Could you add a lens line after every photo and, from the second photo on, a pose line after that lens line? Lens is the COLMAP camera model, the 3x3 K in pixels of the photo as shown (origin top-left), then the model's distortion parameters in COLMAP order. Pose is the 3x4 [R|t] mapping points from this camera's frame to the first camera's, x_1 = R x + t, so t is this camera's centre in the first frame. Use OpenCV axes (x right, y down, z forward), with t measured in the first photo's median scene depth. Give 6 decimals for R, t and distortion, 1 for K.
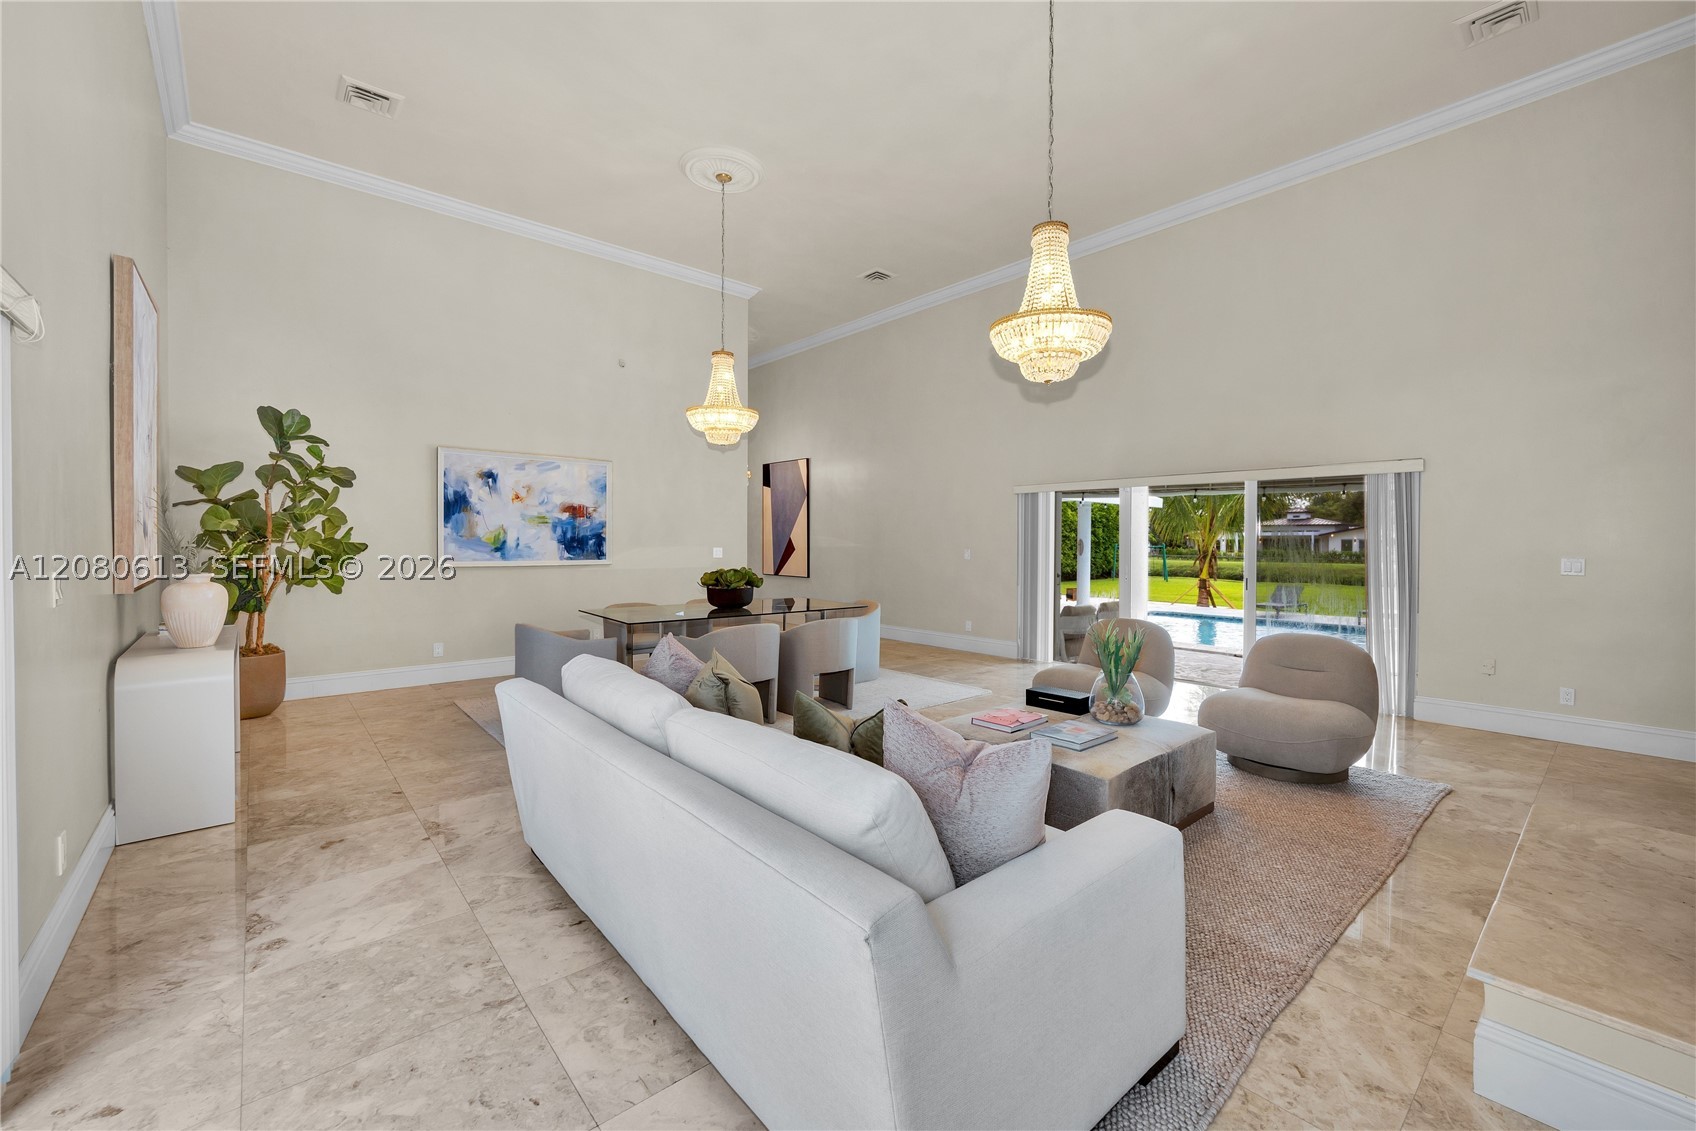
lens RADIAL K [[676.7, 0, 868.6], [0, 676.7, 538.2], [0, 0, 1]] dist [-0.002173, 0.000067]
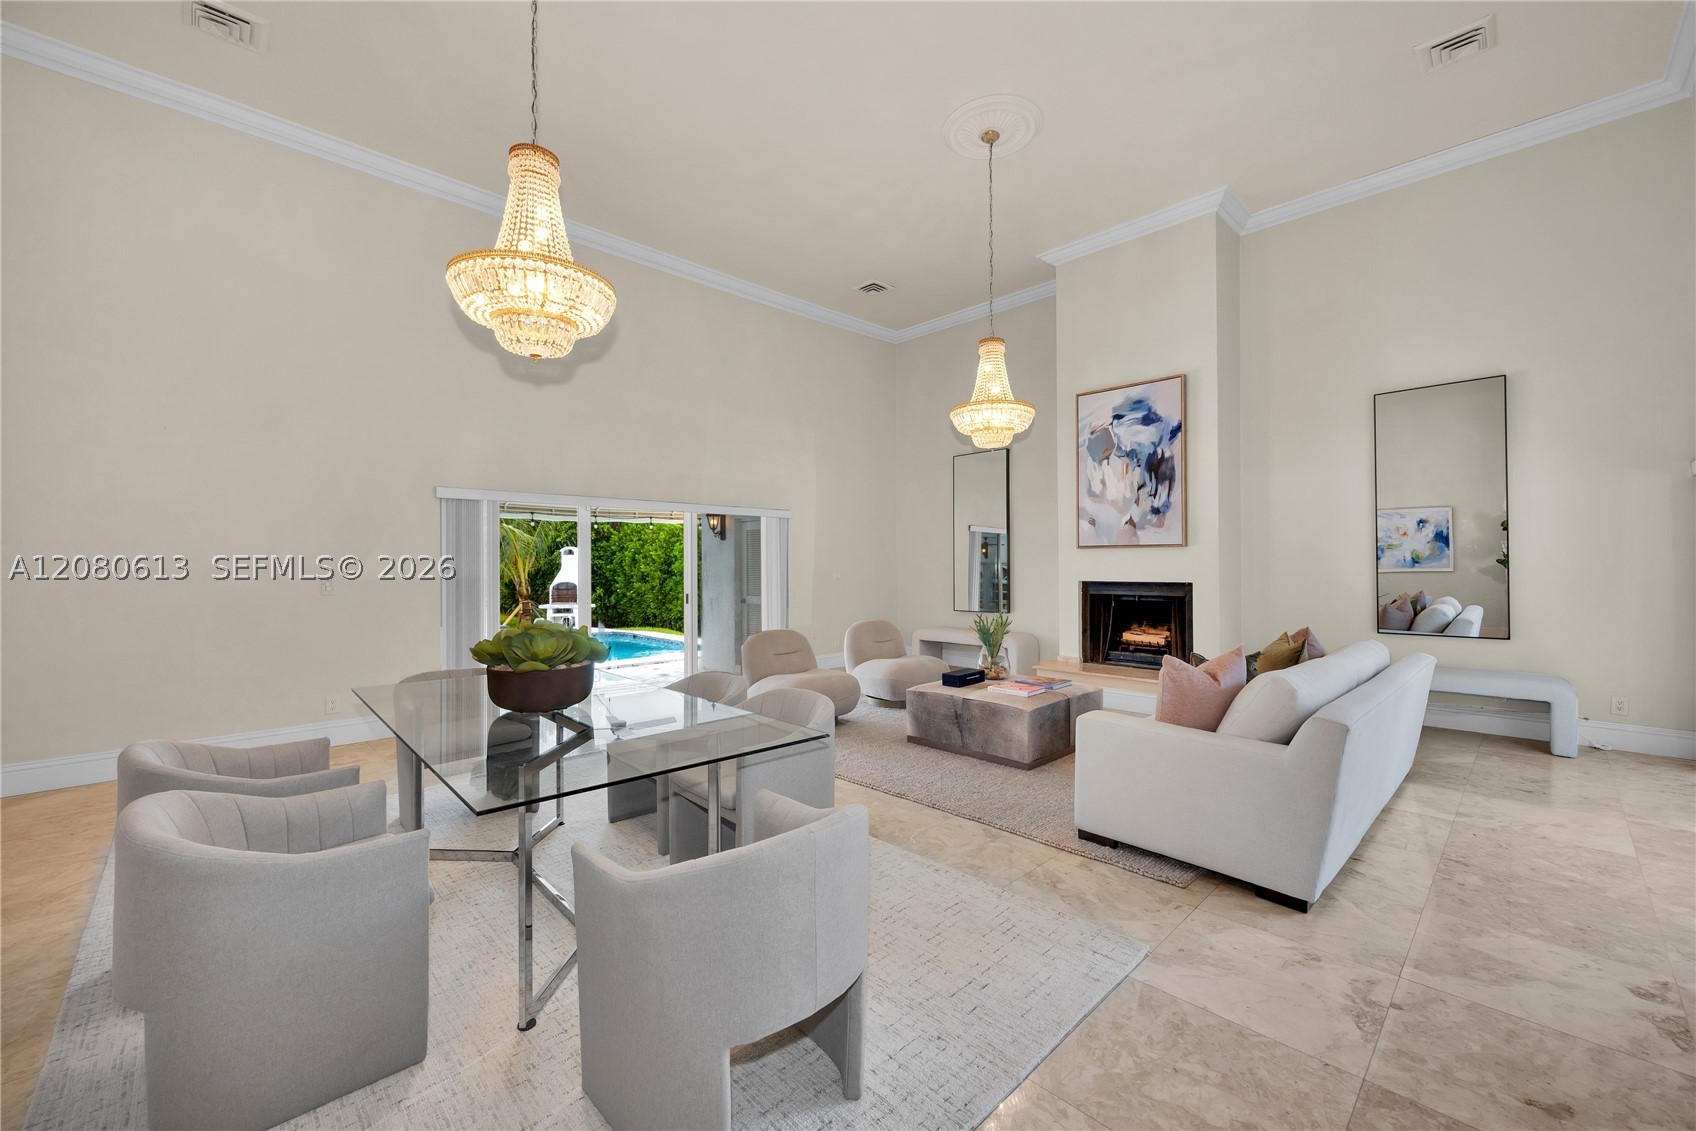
lens RADIAL K [[676.7, 0, 845.5], [0, 676.7, 561.2], [0, 0, 1]] dist [-0.002173, 0.000067]
pose [[-0.030672, 0.000433, 0.999529, -1.564514], [0.006759, 0.999977, -0.000226, 0.004313], [-0.999507, 0.006749, -0.030674, 1.872848]]
